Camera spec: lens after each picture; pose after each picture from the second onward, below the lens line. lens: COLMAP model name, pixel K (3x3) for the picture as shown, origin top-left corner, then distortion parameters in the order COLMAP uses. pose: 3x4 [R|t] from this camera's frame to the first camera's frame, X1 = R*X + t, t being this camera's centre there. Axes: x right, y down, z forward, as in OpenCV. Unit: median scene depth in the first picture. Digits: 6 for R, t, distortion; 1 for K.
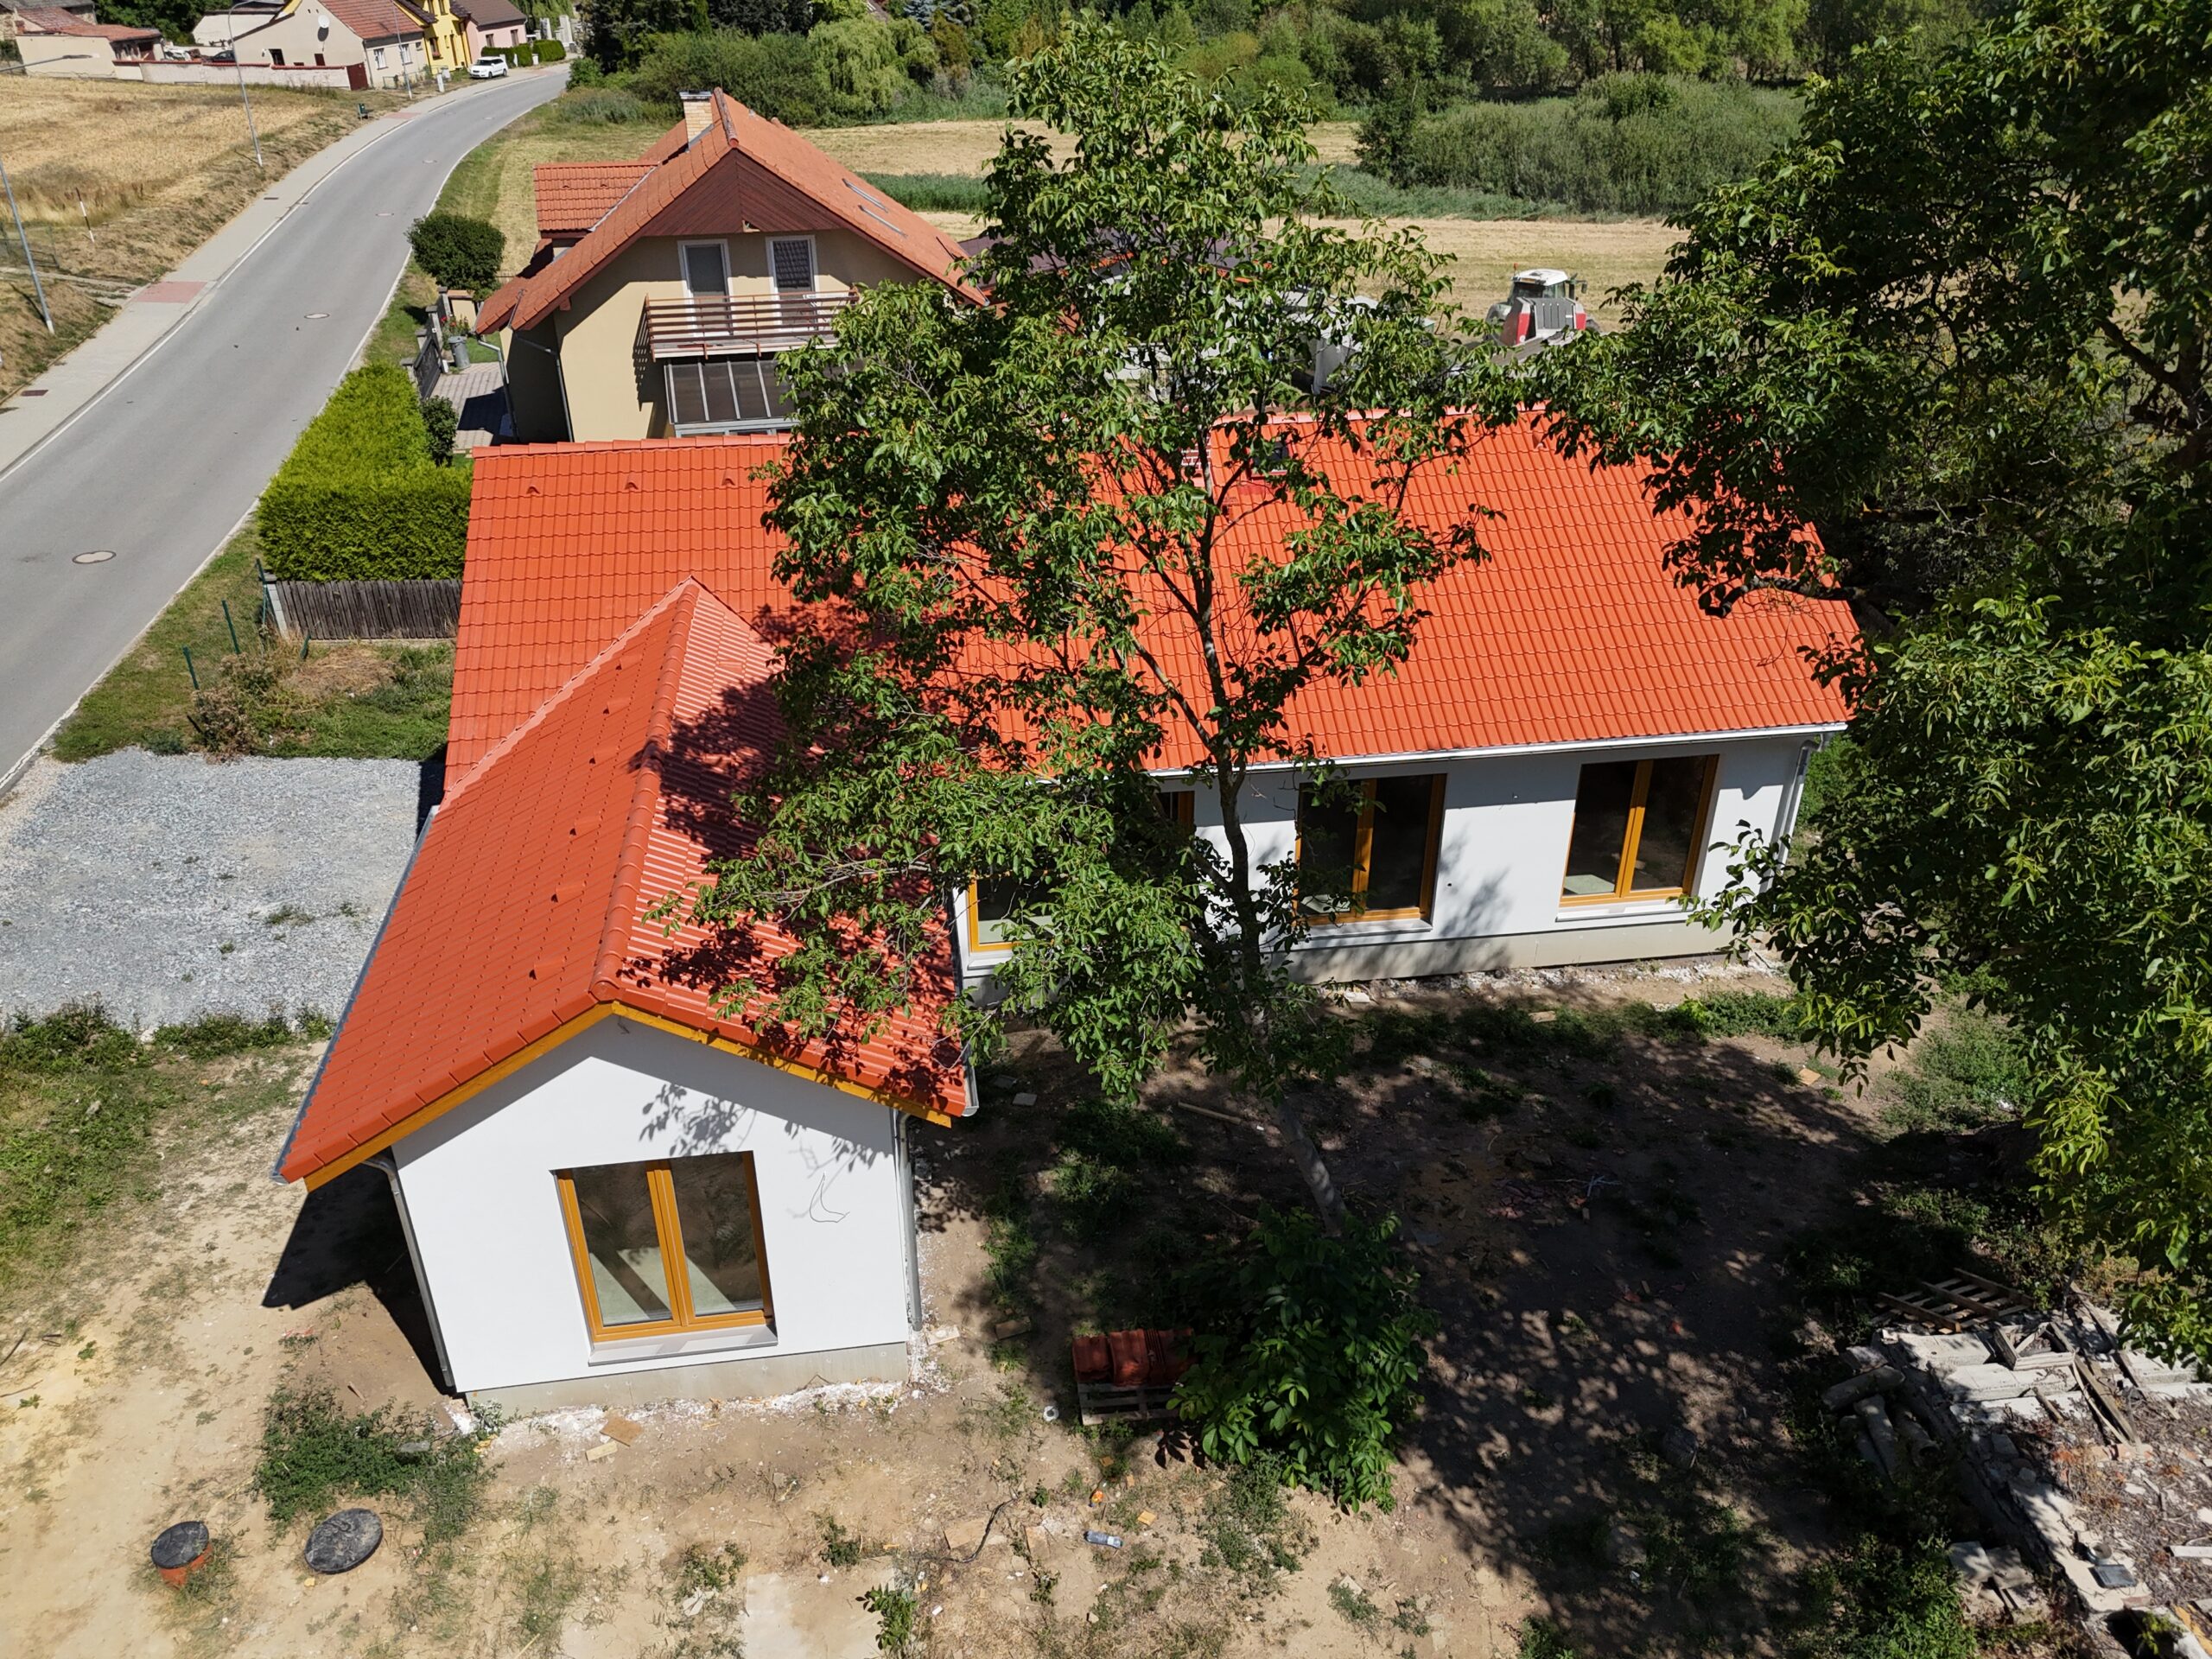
lens RADIAL K [[1632.5, 0, 1095.2], [0, 1632.5, 834.1], [0, 0, 1]] dist [0.066886, -0.059453]
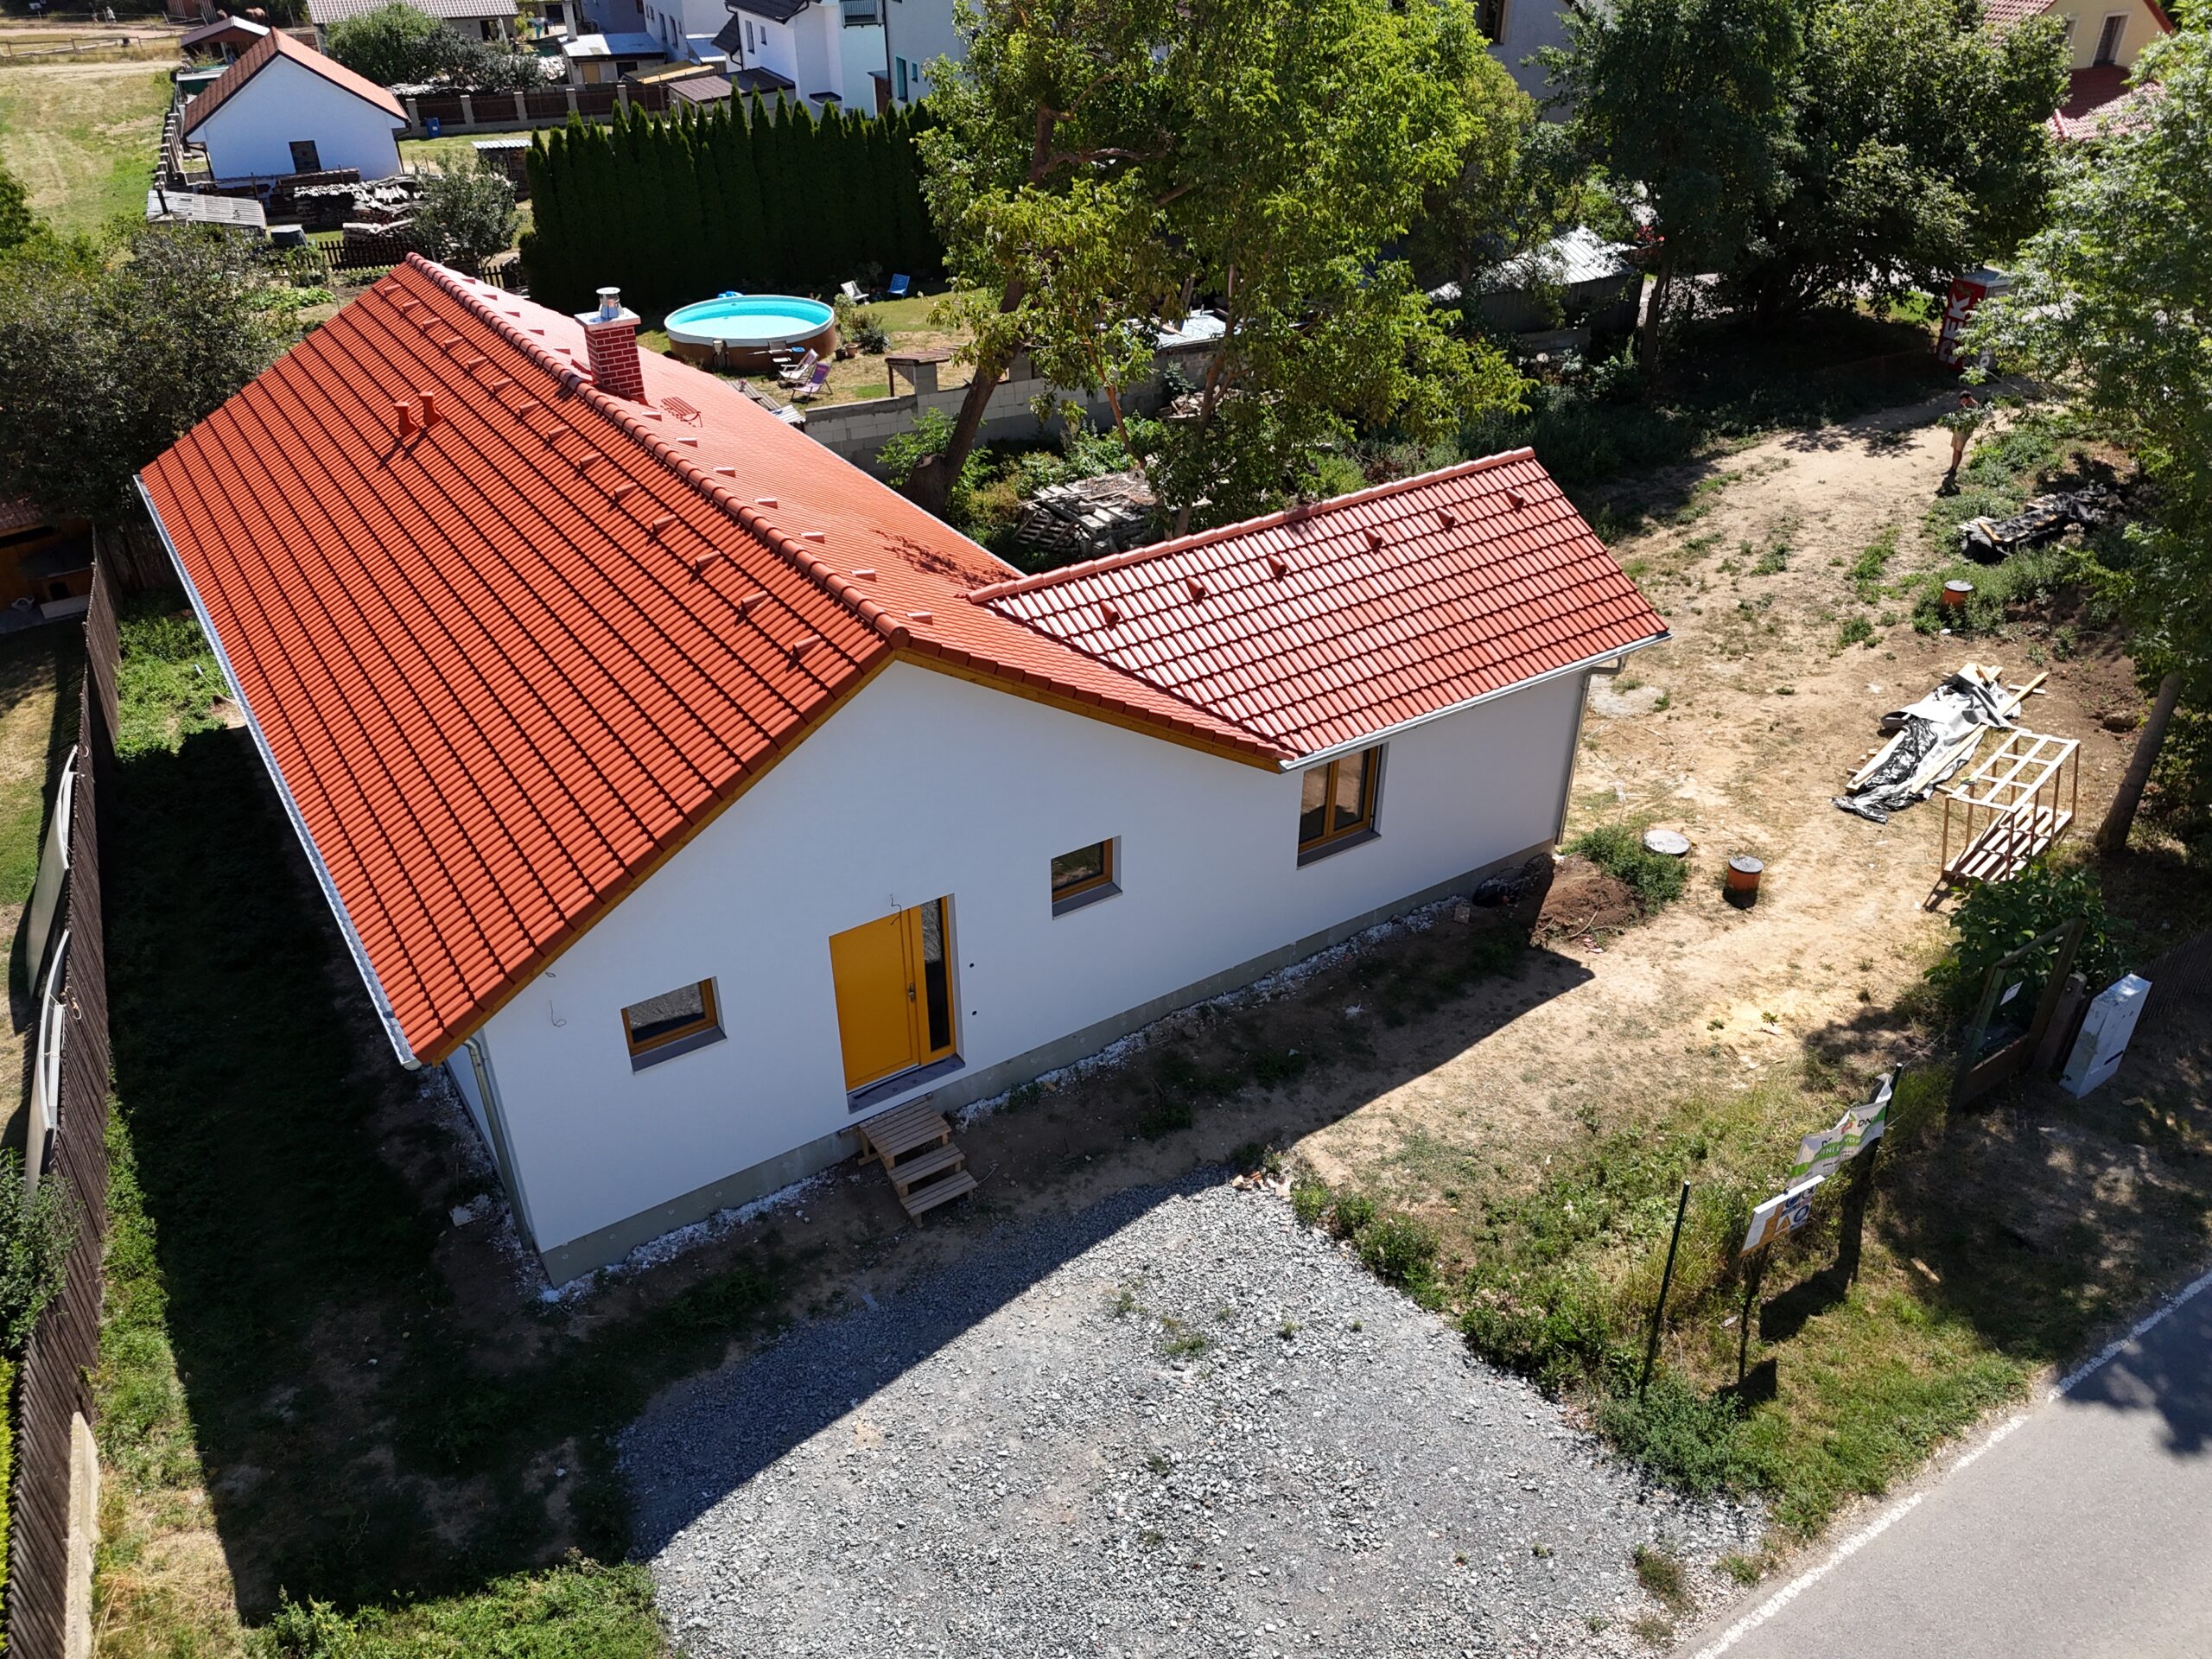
lens RADIAL K [[1632.5, 0, 1095.2], [0, 1632.5, 834.1], [0, 0, 1]] dist [0.066886, -0.059453]
pose [[-0.420078, -0.474820, 0.773357, -1.260853], [0.457595, 0.625093, 0.632350, -0.739631], [-0.783672, 0.619520, -0.045313, 1.299919]]
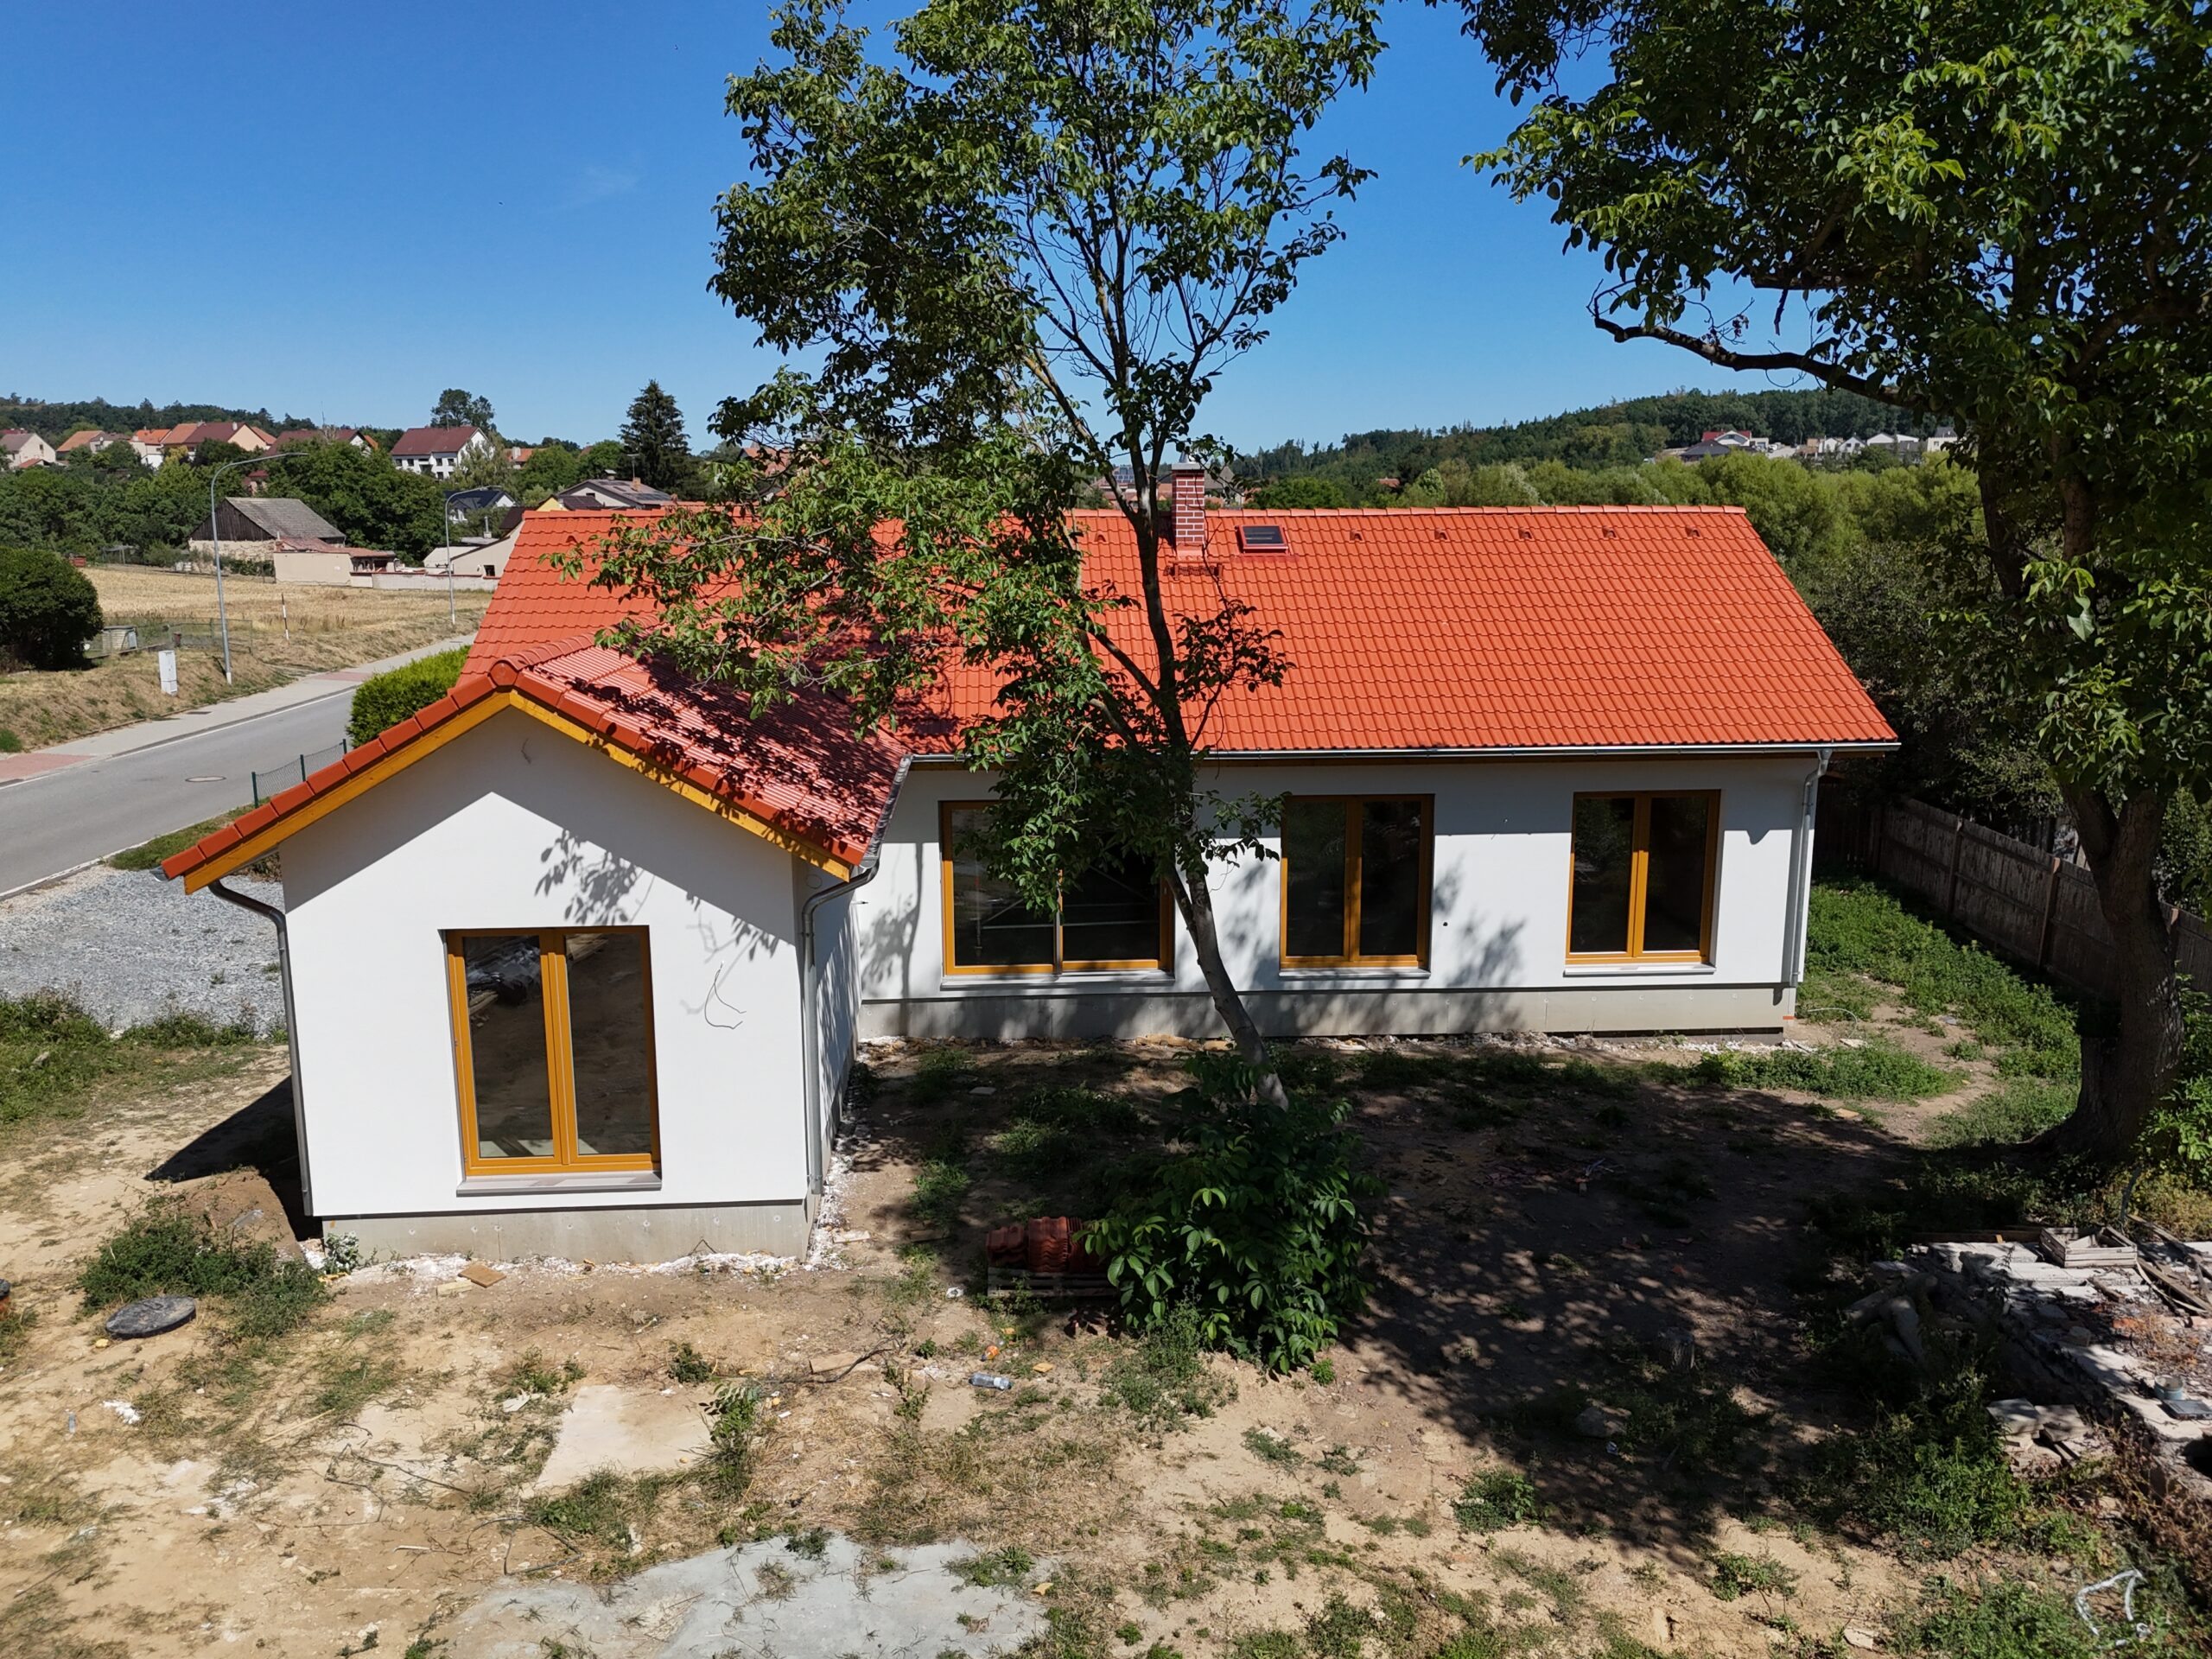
lens RADIAL K [[1632.5, 0, 1095.2], [0, 1632.5, 834.1], [0, 0, 1]] dist [0.066886, -0.059453]
pose [[0.996944, 0.015962, -0.076476, 0.109353], [-0.039643, 0.946873, -0.319155, 0.383980], [0.067319, 0.321212, 0.944612, 0.080044]]
